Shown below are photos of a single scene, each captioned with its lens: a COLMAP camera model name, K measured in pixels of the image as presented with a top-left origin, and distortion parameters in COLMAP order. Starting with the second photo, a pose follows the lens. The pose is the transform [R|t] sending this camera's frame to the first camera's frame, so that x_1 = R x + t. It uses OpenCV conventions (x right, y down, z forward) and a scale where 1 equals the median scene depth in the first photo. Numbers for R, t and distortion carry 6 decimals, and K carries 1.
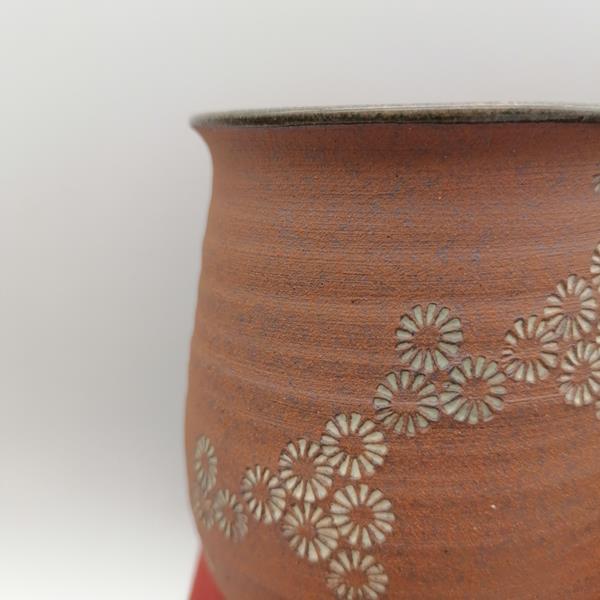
lens RADIAL K [[646.0, 0, 300.0], [0, 646.0, 300.0], [0, 0, 1]] dist [0.028723, 0.002572]
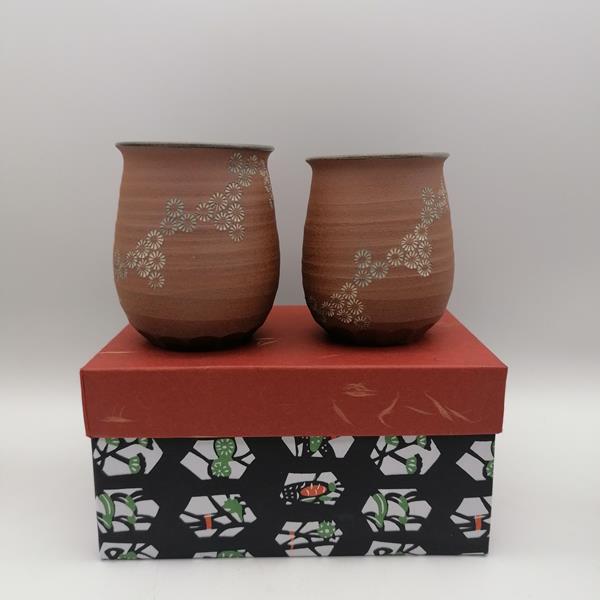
lens RADIAL K [[646.0, 0, 300.0], [0, 646.0, 300.0], [0, 0, 1]] dist [0.028723, 0.002572]
pose [[0.999577, 0.028217, -0.007012, 0.890853], [-0.028458, 0.998908, -0.037052, 0.653514], [0.005959, 0.037236, 0.999289, -2.432171]]
